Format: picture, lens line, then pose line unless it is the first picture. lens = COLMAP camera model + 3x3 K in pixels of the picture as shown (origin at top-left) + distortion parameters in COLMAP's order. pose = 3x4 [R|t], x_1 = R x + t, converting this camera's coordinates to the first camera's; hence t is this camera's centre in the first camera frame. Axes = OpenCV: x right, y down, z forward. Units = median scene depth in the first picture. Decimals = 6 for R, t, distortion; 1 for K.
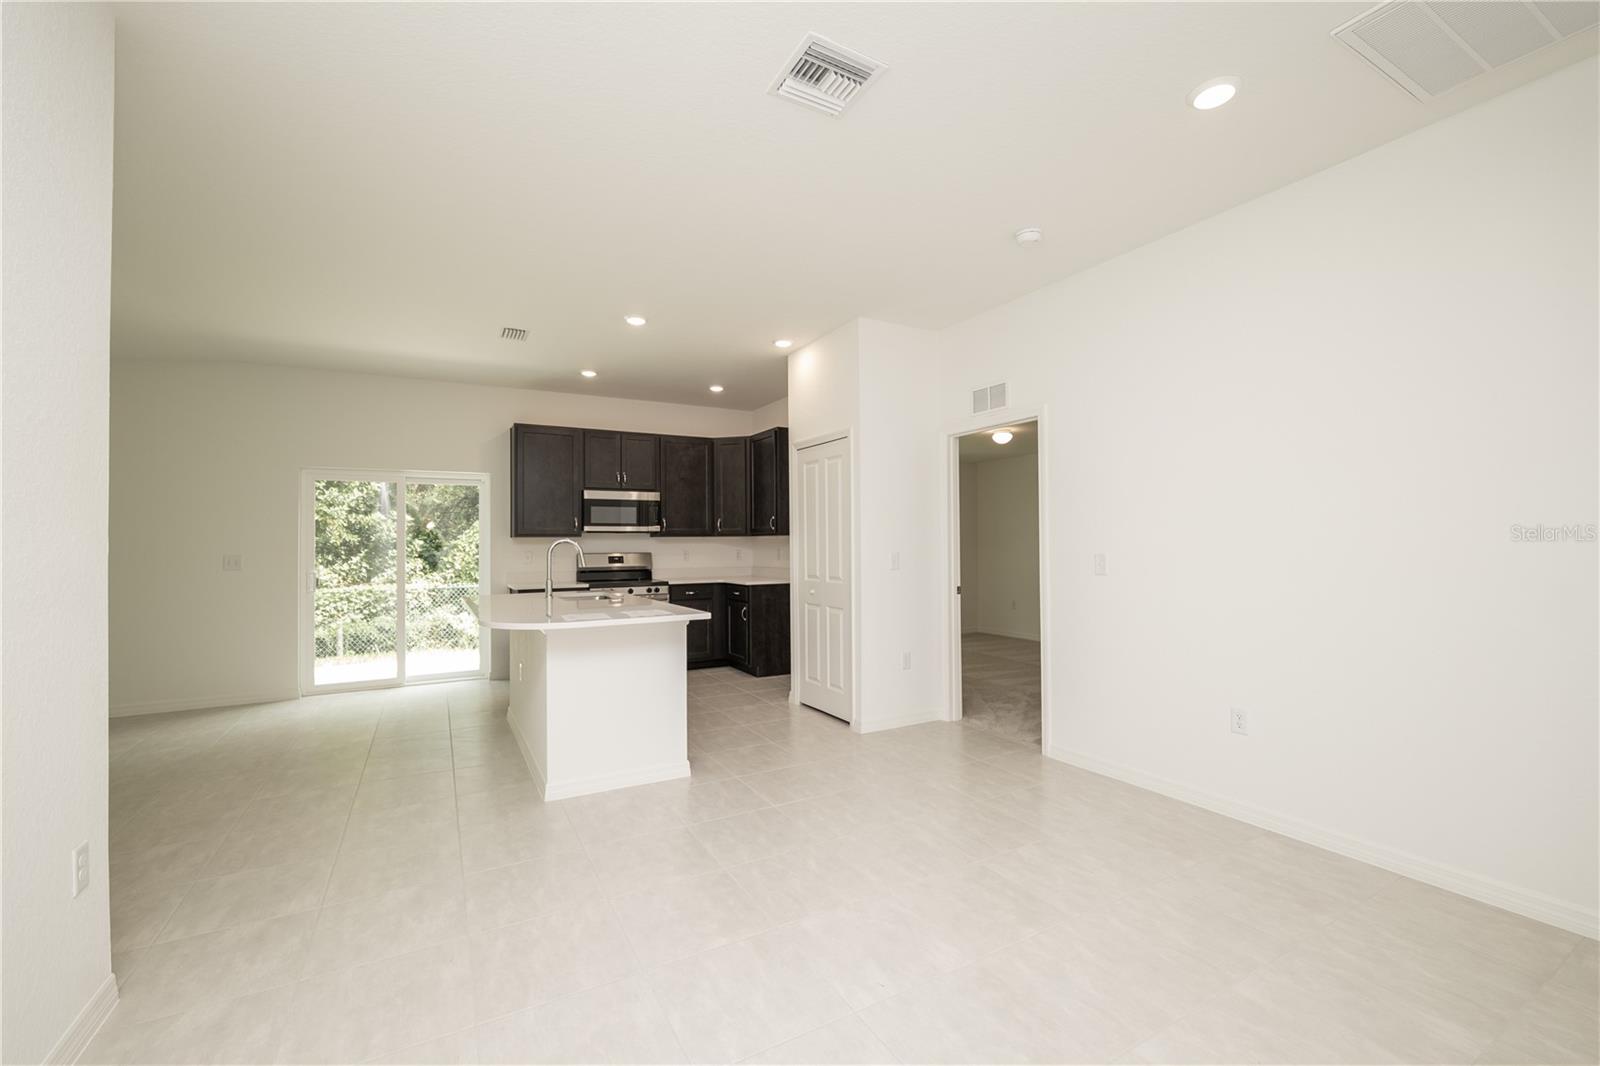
lens RADIAL K [[652.8, 0, 803.1], [0, 652.8, 535.3], [0, 0, 1]] dist [-0.010663, -0.000654]
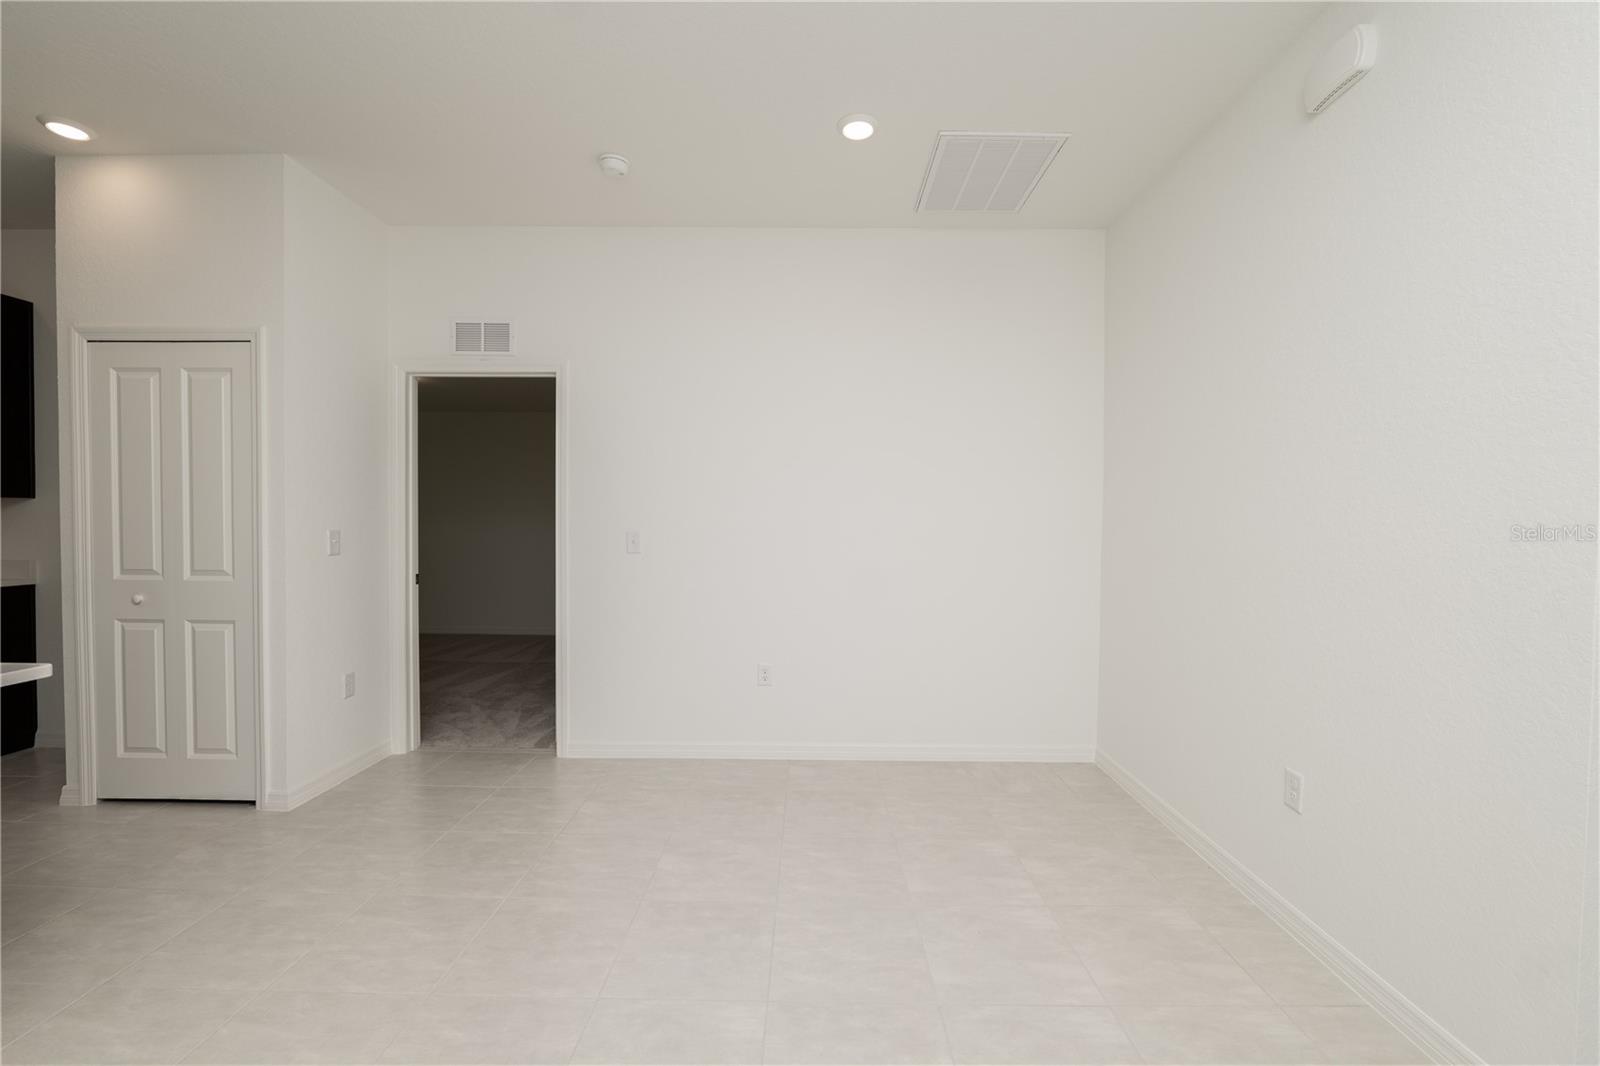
lens RADIAL K [[652.8, 0, 800.0], [0, 652.8, 534.1], [0, 0, 1]] dist [-0.010663, -0.000654]
pose [[0.499521, -0.006922, 0.866274, -0.200181], [-0.024335, 0.999461, 0.022019, 0.004197], [-0.865960, -0.032080, 0.499084, 0.240495]]
